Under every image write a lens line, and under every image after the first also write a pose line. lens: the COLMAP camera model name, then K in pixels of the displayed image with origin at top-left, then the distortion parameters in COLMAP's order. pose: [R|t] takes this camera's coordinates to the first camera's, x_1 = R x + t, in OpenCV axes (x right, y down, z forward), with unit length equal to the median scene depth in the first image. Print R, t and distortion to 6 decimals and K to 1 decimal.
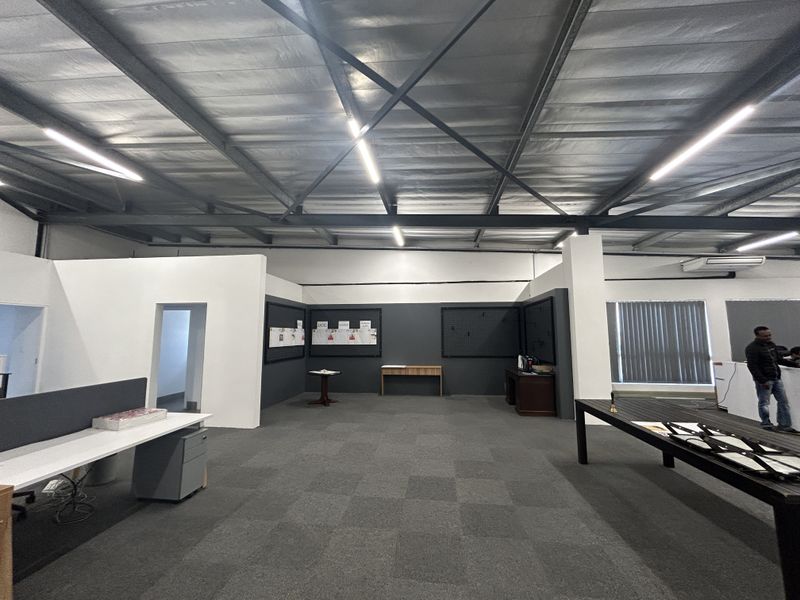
lens RADIAL K [[323.4, 0, 400.0], [0, 323.4, 300.0], [0, 0, 1]] dist [-0.000682, 0.000020]
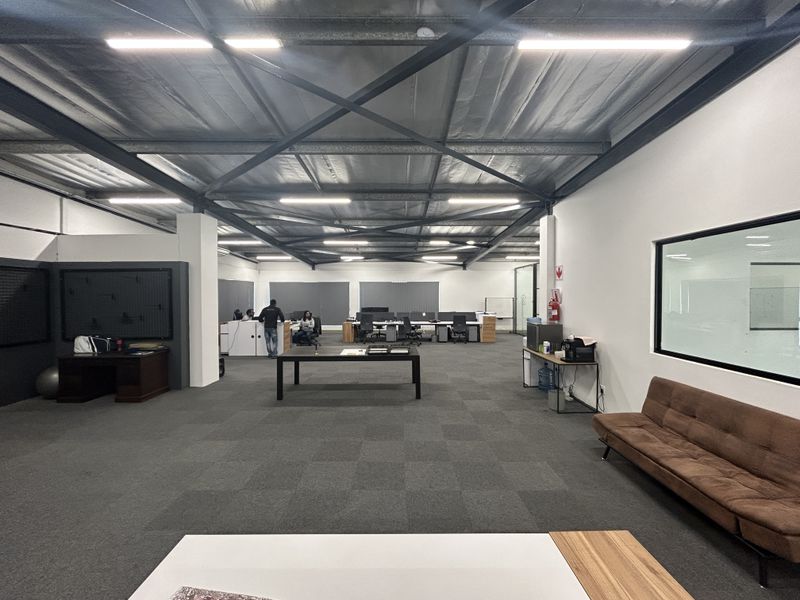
lens RADIAL K [[323.4, 0, 400.0], [0, 323.4, 300.0], [0, 0, 1]] dist [-0.000682, 0.000020]
pose [[-0.092882, -0.016842, 0.995535, -0.476787], [-0.109478, 0.993967, 0.006601, -0.001036], [-0.989640, -0.108376, -0.094166, 0.355794]]
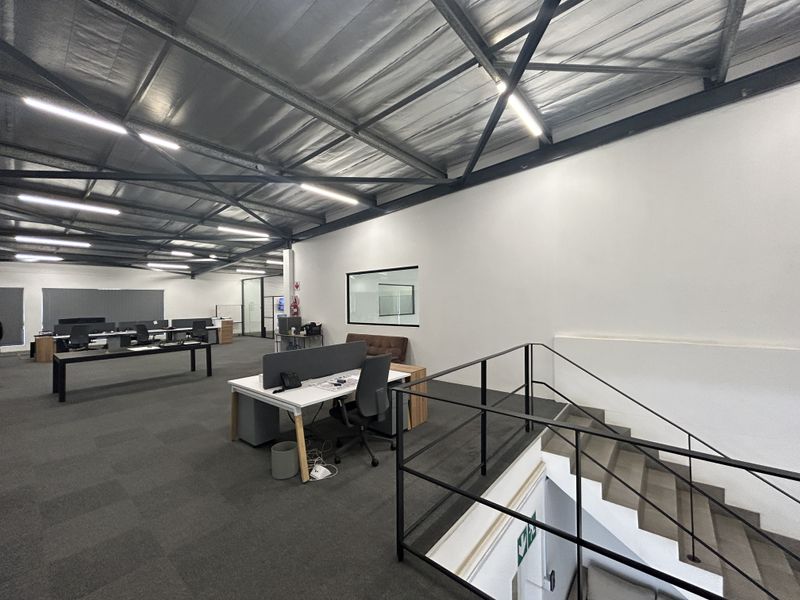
lens RADIAL K [[323.4, 0, 400.0], [0, 323.4, 300.0], [0, 0, 1]] dist [-0.000682, 0.000020]
pose [[-0.824277, 0.018507, 0.565884, -0.834148], [-0.046277, 0.993919, -0.099914, 0.070865], [-0.564292, -0.108545, -0.818409, 0.772643]]
